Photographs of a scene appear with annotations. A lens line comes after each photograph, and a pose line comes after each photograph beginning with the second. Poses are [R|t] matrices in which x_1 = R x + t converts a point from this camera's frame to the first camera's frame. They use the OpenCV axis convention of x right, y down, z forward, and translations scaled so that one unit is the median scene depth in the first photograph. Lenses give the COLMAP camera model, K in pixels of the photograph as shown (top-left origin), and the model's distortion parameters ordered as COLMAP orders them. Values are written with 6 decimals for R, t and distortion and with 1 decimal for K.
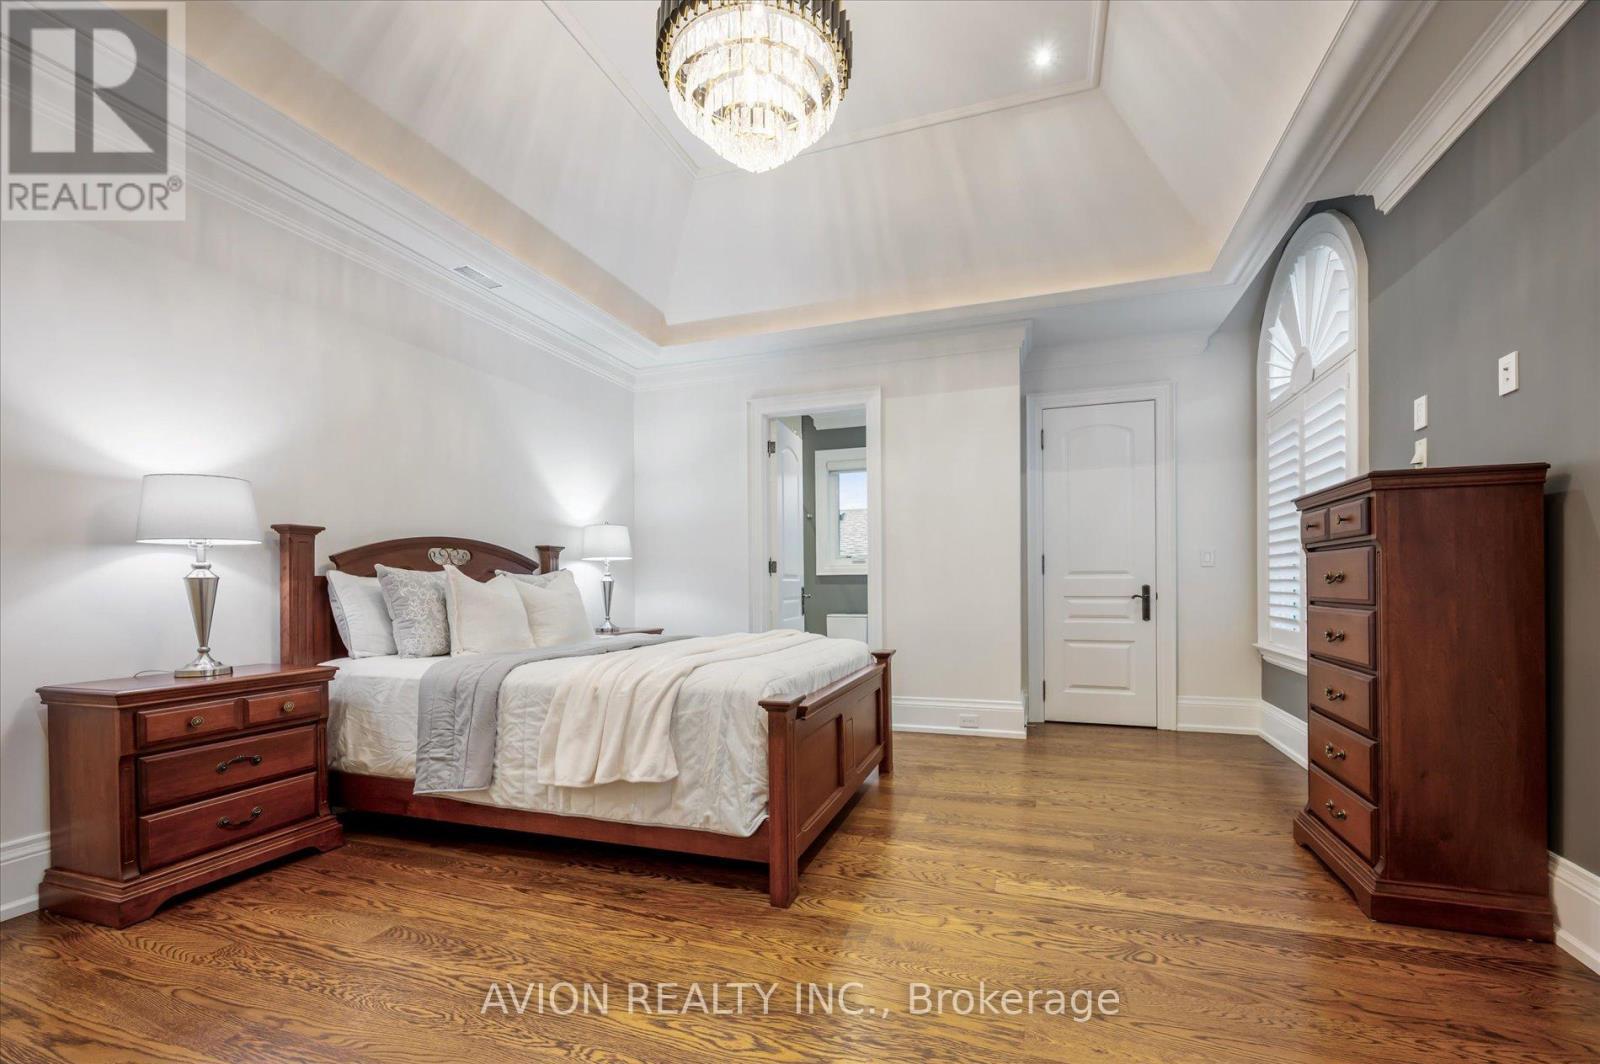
lens RADIAL K [[648.3, 0, 812.4], [0, 648.3, 585.2], [0, 0, 1]] dist [-0.002792, -0.000283]
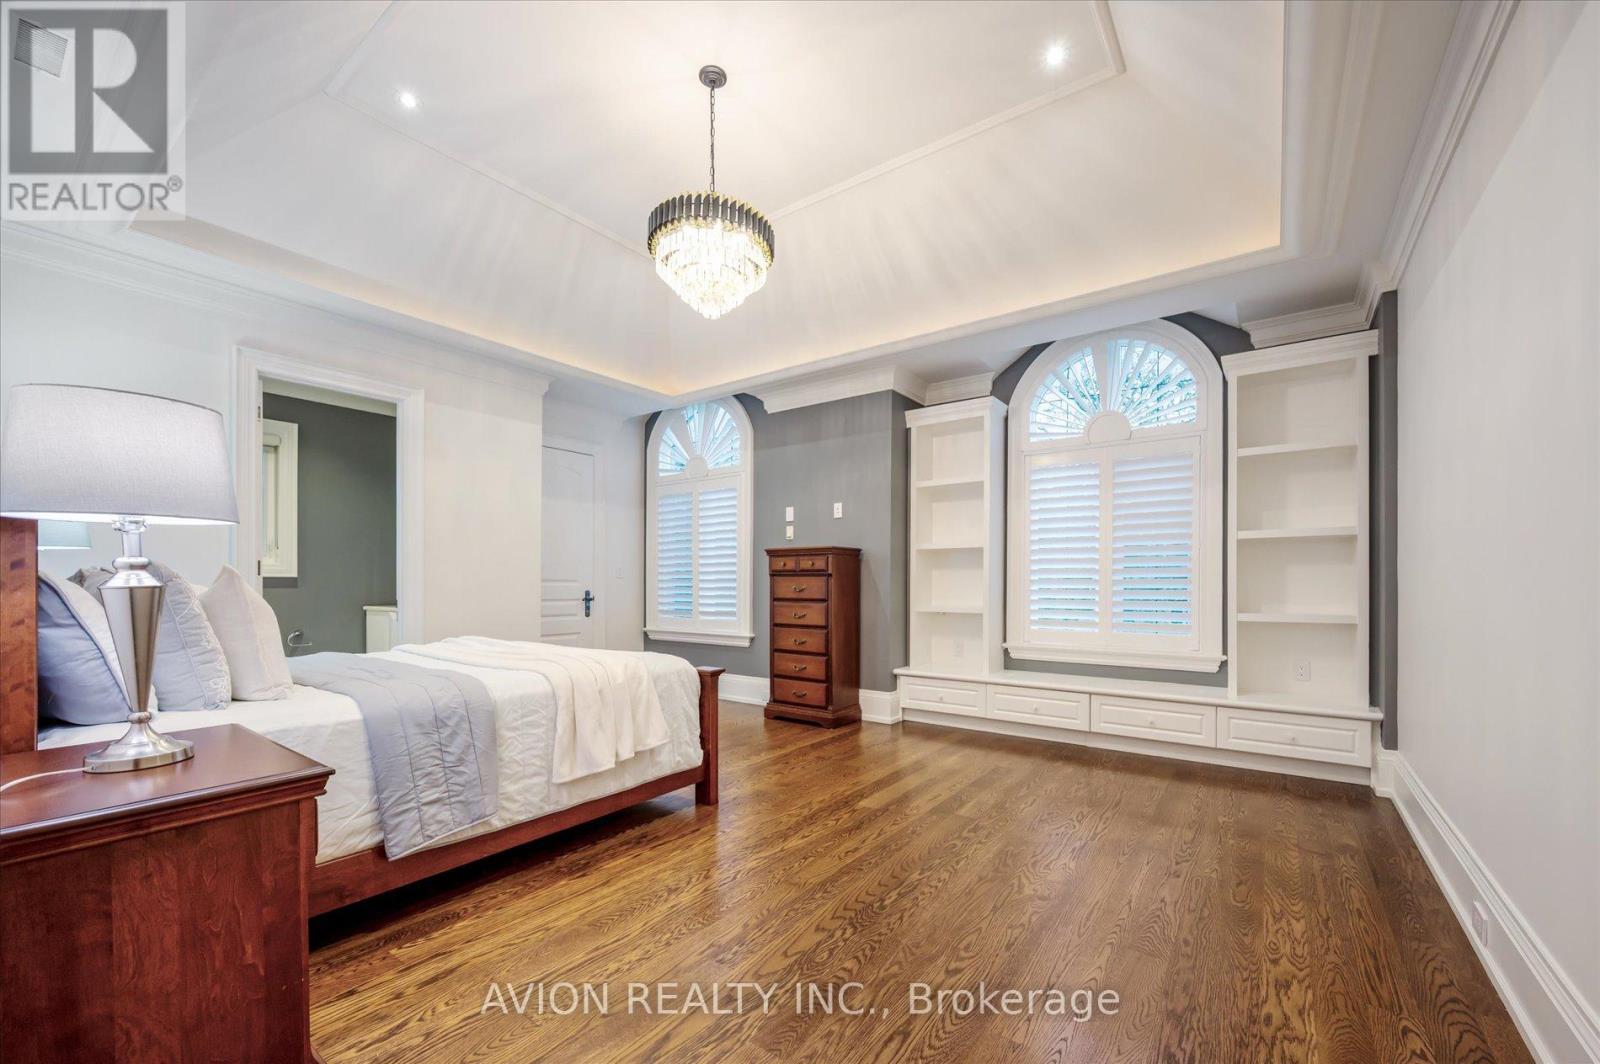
lens RADIAL K [[648.3, 0, 812.4], [0, 648.3, 585.2], [0, 0, 1]] dist [-0.002792, -0.000283]
pose [[0.298499, 0.006570, 0.954387, -1.243425], [-0.004837, 0.999974, -0.005371, -0.011737], [-0.954398, -0.003013, 0.298523, 0.278625]]
